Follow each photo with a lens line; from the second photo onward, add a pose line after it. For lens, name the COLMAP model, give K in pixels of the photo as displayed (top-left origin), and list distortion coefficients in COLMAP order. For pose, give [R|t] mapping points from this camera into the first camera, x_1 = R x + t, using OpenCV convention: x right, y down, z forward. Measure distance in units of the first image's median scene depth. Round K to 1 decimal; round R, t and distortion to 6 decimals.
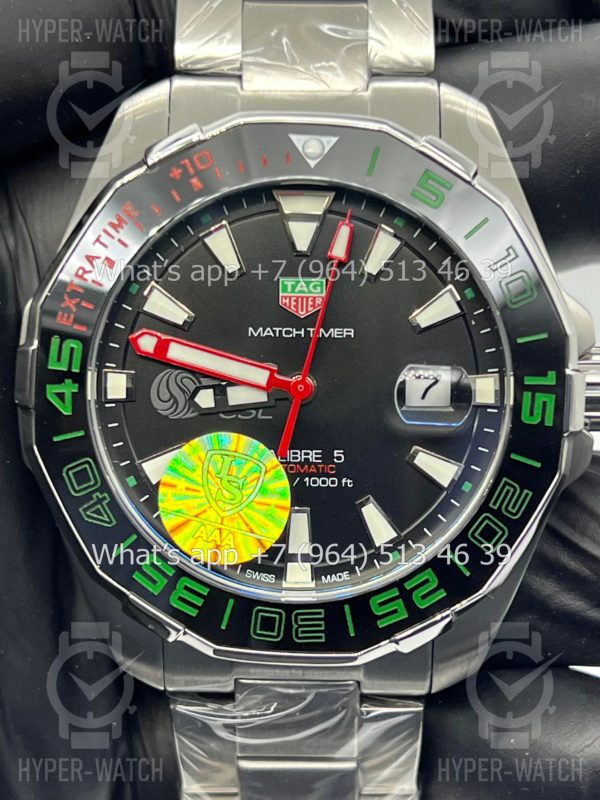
lens RADIAL K [[1853.3, 0, 300.2], [0, 1853.3, 396.9], [0, 0, 1]] dist [0.197927, 0.000000]
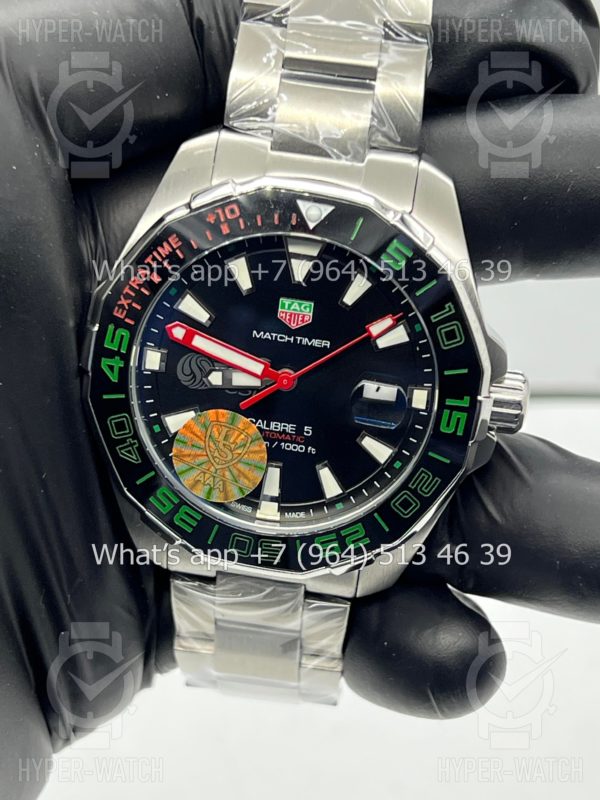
lens RADIAL K [[1853.3, 0, 294.3], [0, 1853.3, 402.5], [0, 0, 1]] dist [0.197927, 0.000000]
pose [[0.990350, 0.131179, -0.044701, 0.069787], [-0.118914, 0.970003, 0.212021, -0.278679], [0.071173, -0.204660, 0.976242, -0.335249]]
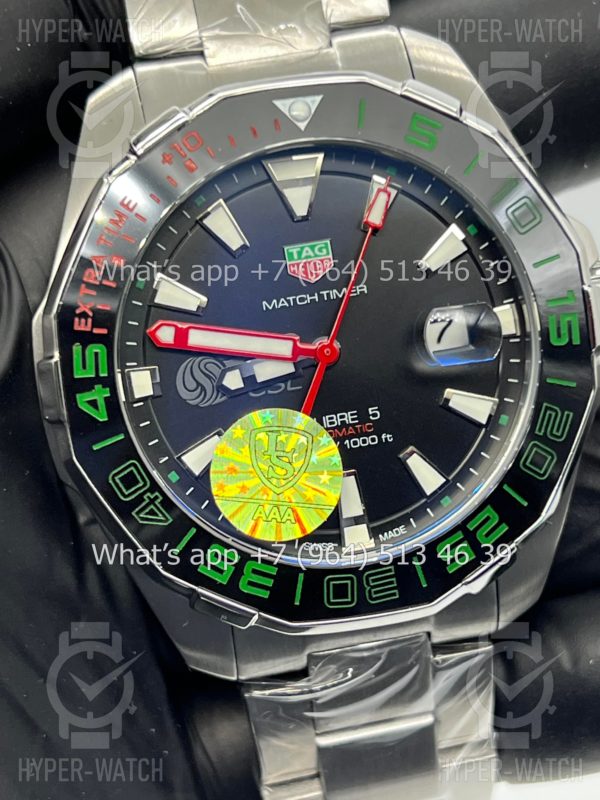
lens RADIAL K [[1853.3, 0, 285.1], [0, 1853.3, 399.8], [0, 0, 1]] dist [0.197927, 0.000000]
pose [[0.976165, -0.181119, 0.119574, -0.144062], [0.180398, 0.983448, 0.016921, -0.000531], [-0.120659, 0.005053, 0.992681, 0.017787]]
